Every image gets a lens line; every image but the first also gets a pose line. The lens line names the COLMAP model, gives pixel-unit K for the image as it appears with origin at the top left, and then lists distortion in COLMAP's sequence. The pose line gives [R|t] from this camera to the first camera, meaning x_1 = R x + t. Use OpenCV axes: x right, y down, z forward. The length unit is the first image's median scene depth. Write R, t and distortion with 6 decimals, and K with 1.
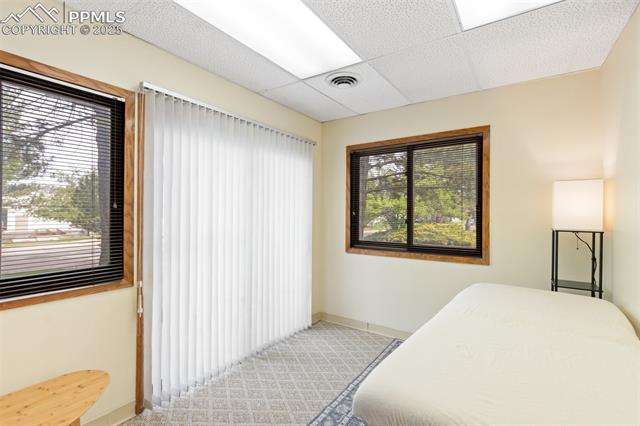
lens RADIAL K [[303.0, 0, 320.0], [0, 303.0, 213.0], [0, 0, 1]] dist [-0.000012, -0.000144]
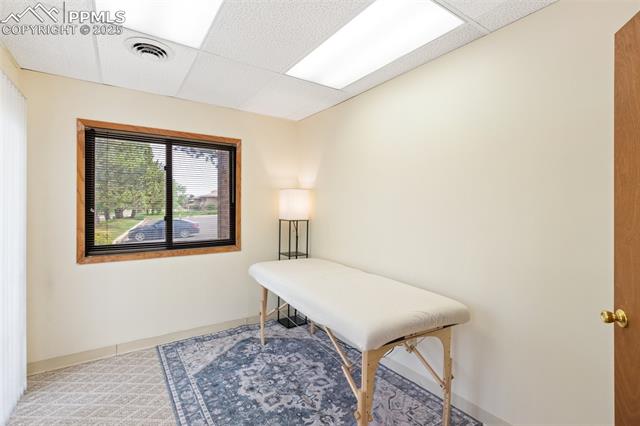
lens RADIAL K [[290.3, 0, 320.0], [0, 290.3, 213.0], [0, 0, 1]] dist [-0.000773, -0.000521]
pose [[0.361654, -0.019077, 0.932117, -0.395770], [0.002096, 0.999805, 0.019649, -0.006418], [-0.932310, -0.005152, 0.361623, 0.224906]]
